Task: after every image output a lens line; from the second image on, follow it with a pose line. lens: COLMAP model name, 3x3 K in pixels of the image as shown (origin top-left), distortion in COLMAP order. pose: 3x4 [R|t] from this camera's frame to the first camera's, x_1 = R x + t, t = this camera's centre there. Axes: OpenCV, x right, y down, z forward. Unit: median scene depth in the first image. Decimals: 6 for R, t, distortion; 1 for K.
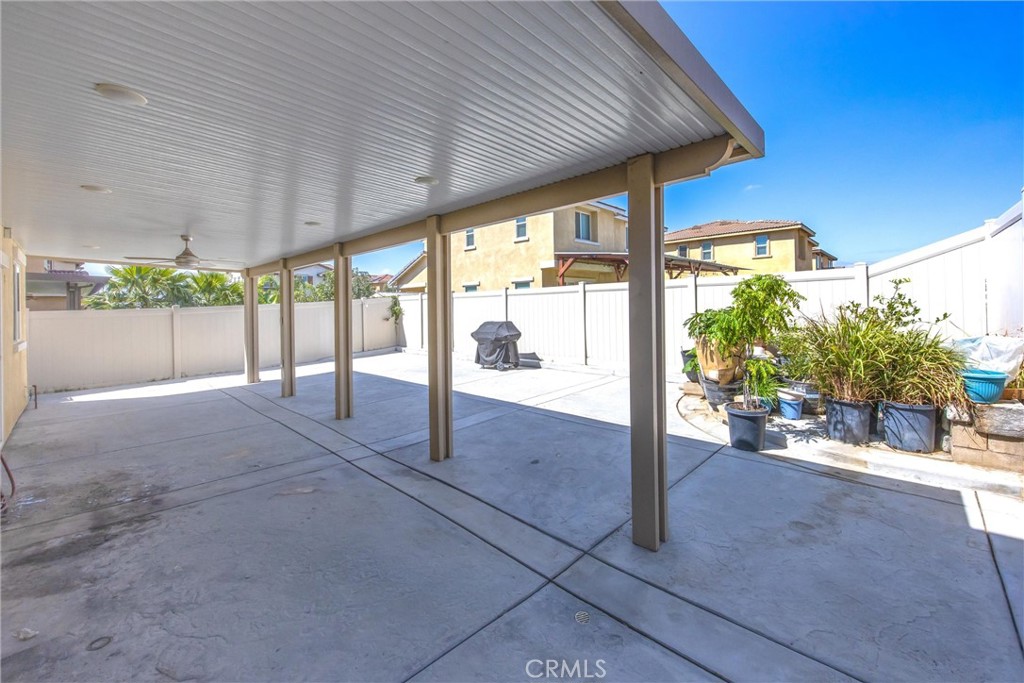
lens RADIAL K [[395.6, 0, 513.1], [0, 395.6, 307.7], [0, 0, 1]] dist [0.000712, 0.000092]
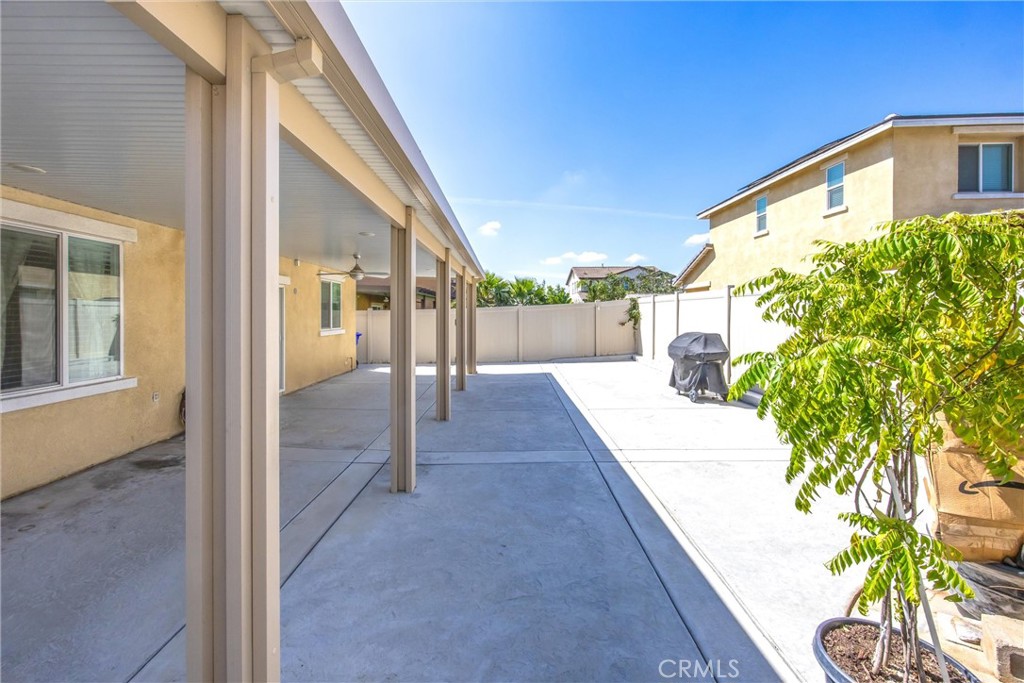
lens RADIAL K [[401.9, 0, 512.4], [0, 401.9, 315.1], [0, 0, 1]] dist [0.000547, 0.000081]
pose [[0.681041, 0.022845, -0.731888, 0.183472], [-0.011991, 0.999727, 0.020047, -0.005749], [0.732147, -0.004877, 0.681129, 0.174196]]
